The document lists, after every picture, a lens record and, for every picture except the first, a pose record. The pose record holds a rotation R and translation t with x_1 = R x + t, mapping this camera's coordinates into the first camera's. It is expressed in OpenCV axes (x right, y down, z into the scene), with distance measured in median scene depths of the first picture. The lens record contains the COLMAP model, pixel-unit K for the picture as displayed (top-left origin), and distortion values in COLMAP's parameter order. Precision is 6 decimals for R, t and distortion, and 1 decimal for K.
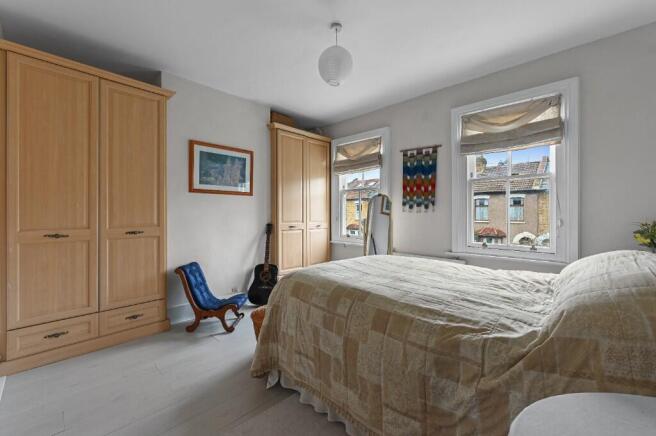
lens RADIAL K [[263.0, 0, 328.0], [0, 263.0, 218.0], [0, 0, 1]] dist [-0.020325, -0.000055]
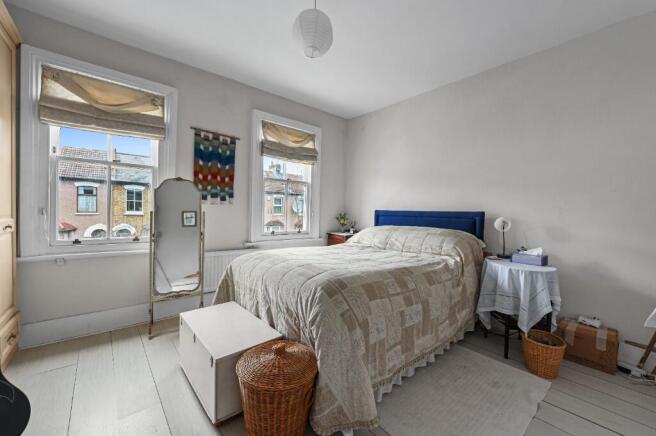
lens RADIAL K [[271.9, 0, 327.0], [0, 271.9, 213.6], [0, 0, 1]] dist [0.000261, 0.000101]
pose [[0.086706, -0.010647, 0.996177, -0.552095], [-0.011118, 0.999870, 0.011654, -0.004791], [-0.996172, -0.012086, 0.086576, 0.534516]]
